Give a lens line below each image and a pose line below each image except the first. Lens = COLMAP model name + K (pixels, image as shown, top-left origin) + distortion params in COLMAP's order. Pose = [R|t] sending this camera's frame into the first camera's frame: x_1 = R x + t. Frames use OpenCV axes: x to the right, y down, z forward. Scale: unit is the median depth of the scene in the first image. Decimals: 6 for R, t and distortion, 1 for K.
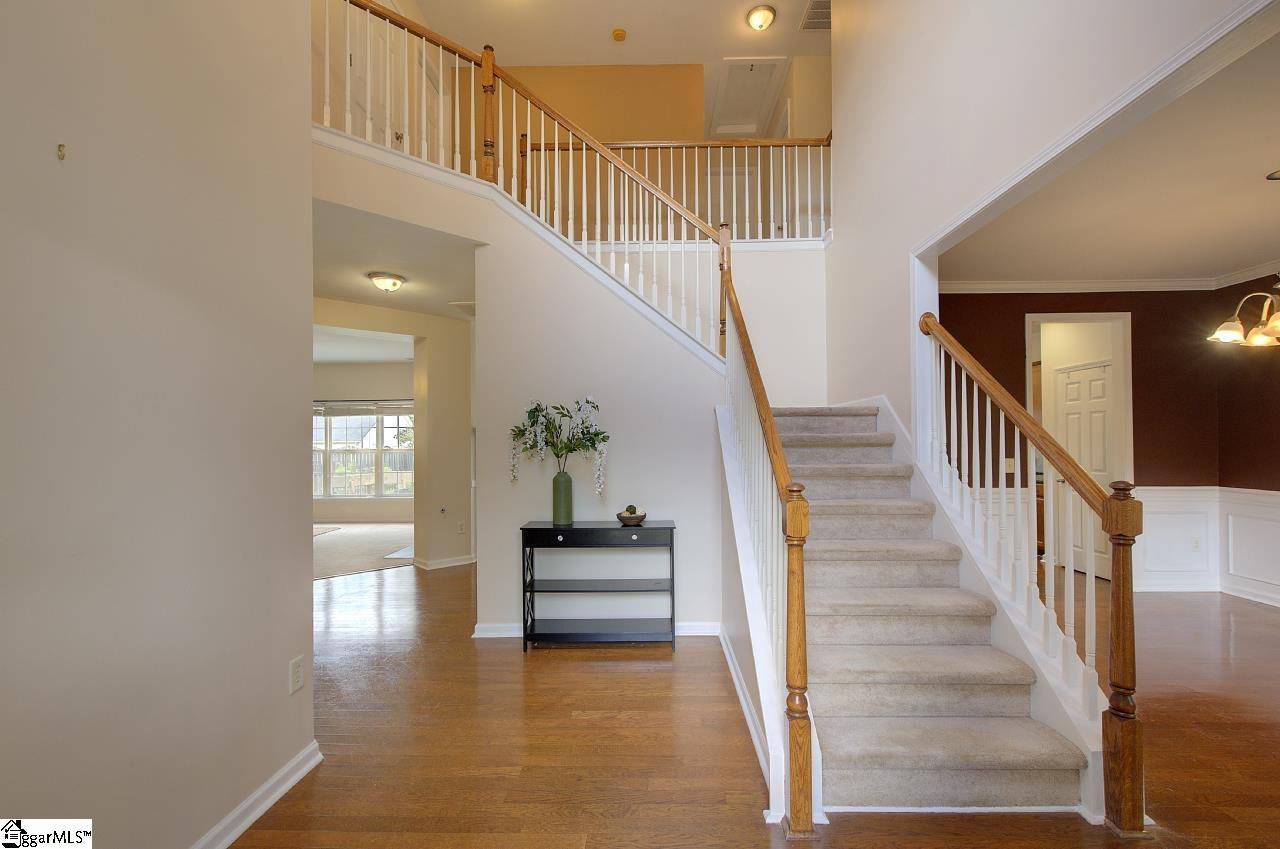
lens RADIAL K [[552.3, 0, 648.1], [0, 552.3, 432.2], [0, 0, 1]] dist [-0.003675, 0.001921]
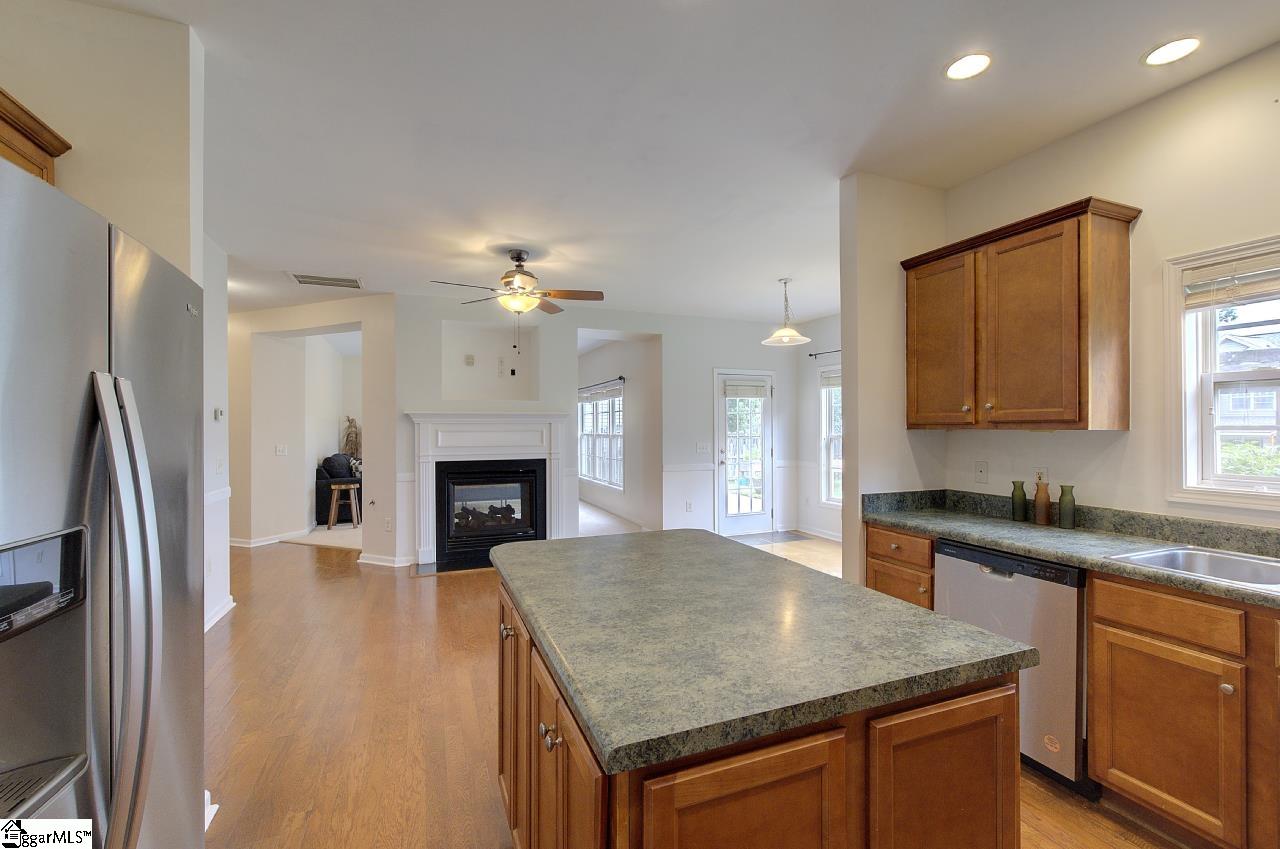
lens RADIAL K [[552.3, 0, 644.2], [0, 552.3, 425.9], [0, 0, 1]] dist [-0.003675, 0.001921]
pose [[0.388439, 0.004601, -0.921463, 0.761914], [0.019238, 0.999729, 0.013101, 0.011253], [0.921274, -0.022816, 0.388245, 1.210324]]
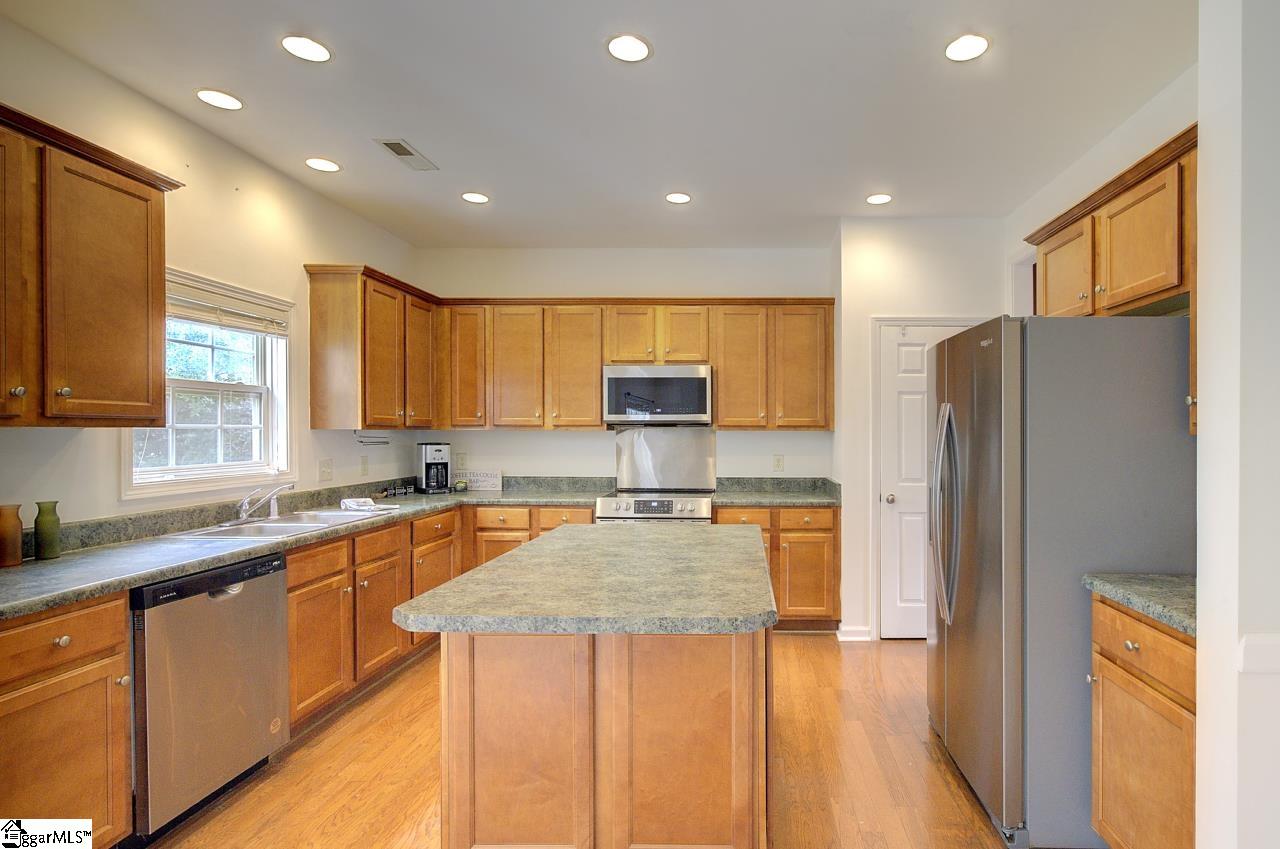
lens RADIAL K [[628.6, 0, 740.4], [0, 628.6, 438.3], [0, 0, 1]] dist [0.003692, 0.001763]
pose [[-0.004959, -0.002220, 0.999985, 0.047715], [-0.022974, 0.999734, 0.002106, 0.023670], [-0.999724, -0.022963, -0.005008, 1.282947]]
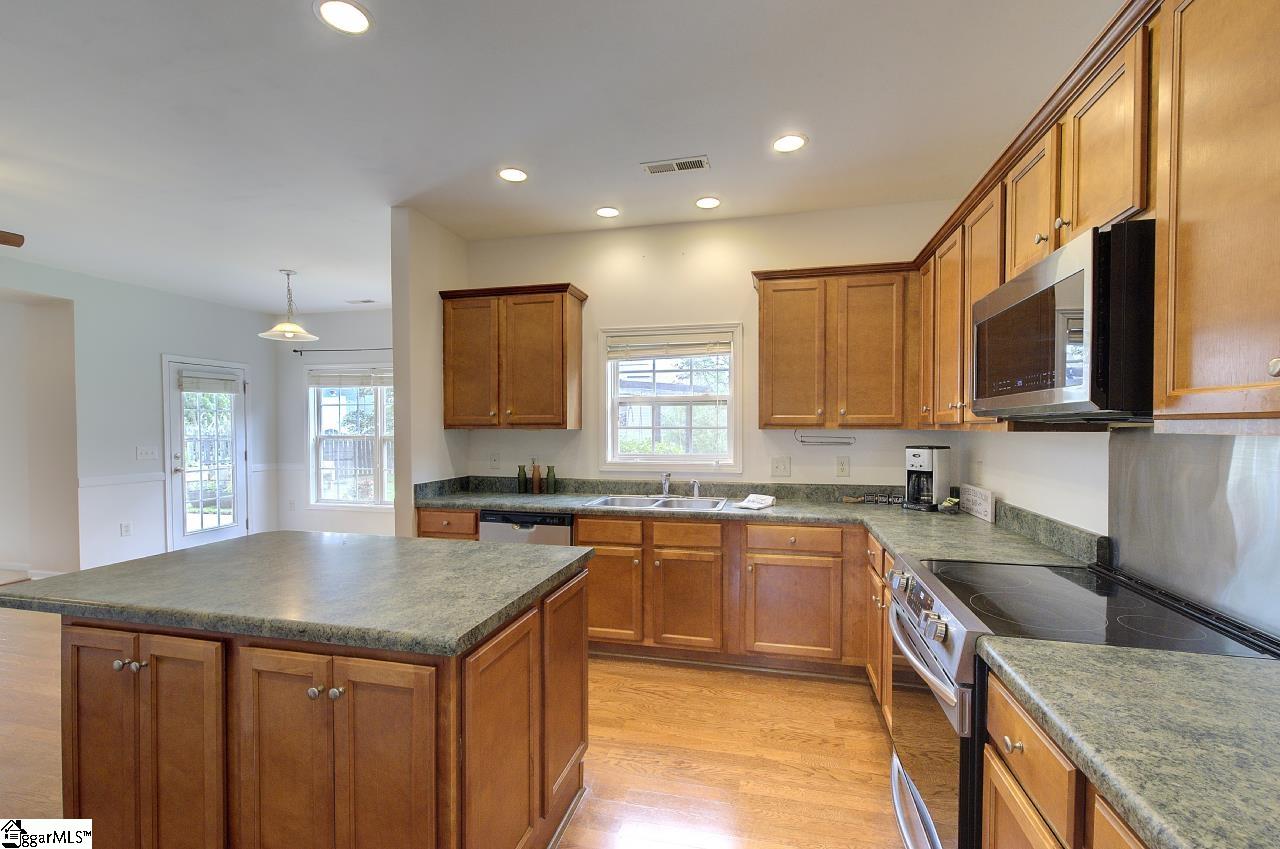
lens RADIAL K [[552.3, 0, 644.9], [0, 552.3, 434.4], [0, 0, 1]] dist [-0.003675, 0.001921]
pose [[0.974613, 0.009700, -0.223688, 0.747349], [-0.000986, 0.999237, 0.039034, 0.006452], [0.223896, -0.037823, 0.973879, 1.052176]]
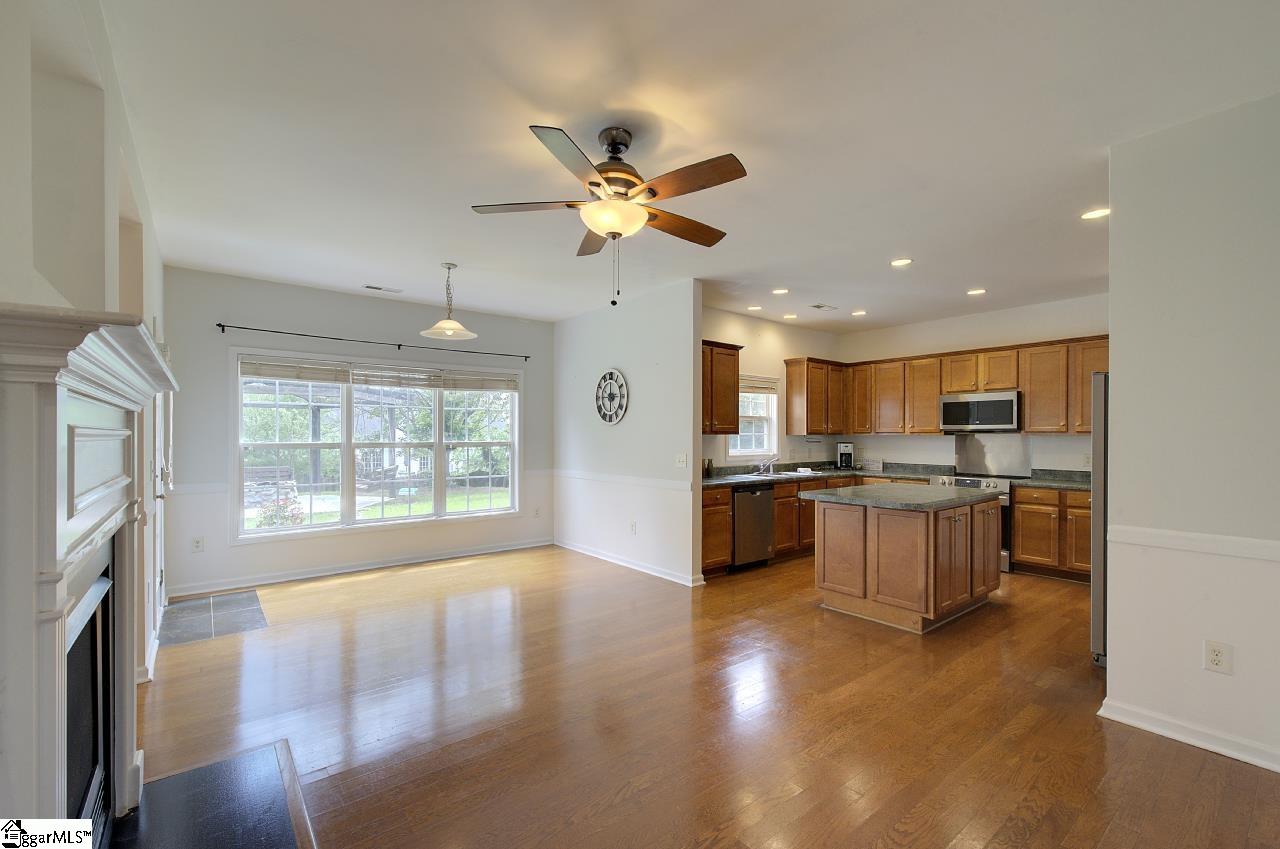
lens RADIAL K [[552.3, 0, 645.4], [0, 552.3, 436.5], [0, 0, 1]] dist [-0.003675, 0.001921]
pose [[0.765374, 0.008670, 0.643527, -0.353508], [-0.022040, 0.999676, 0.012745, 0.020421], [-0.643208, -0.023938, 0.765317, 0.965782]]
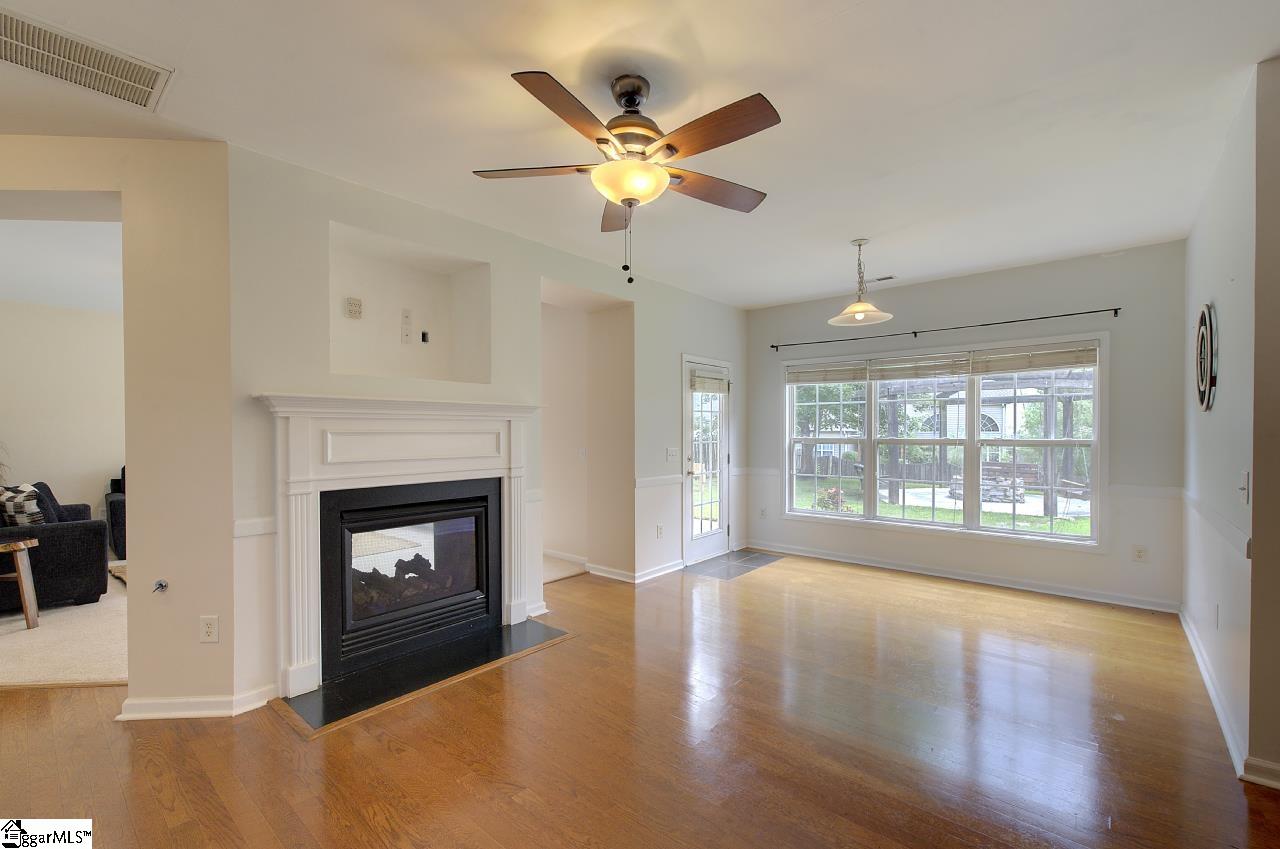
lens RADIAL K [[552.3, 0, 650.9], [0, 552.3, 434.8], [0, 0, 1]] dist [-0.003675, 0.001921]
pose [[0.770518, 0.011151, -0.637321, 0.230219], [0.008884, 0.999562, 0.028230, 0.016952], [0.637357, -0.027414, 0.770081, 1.038852]]
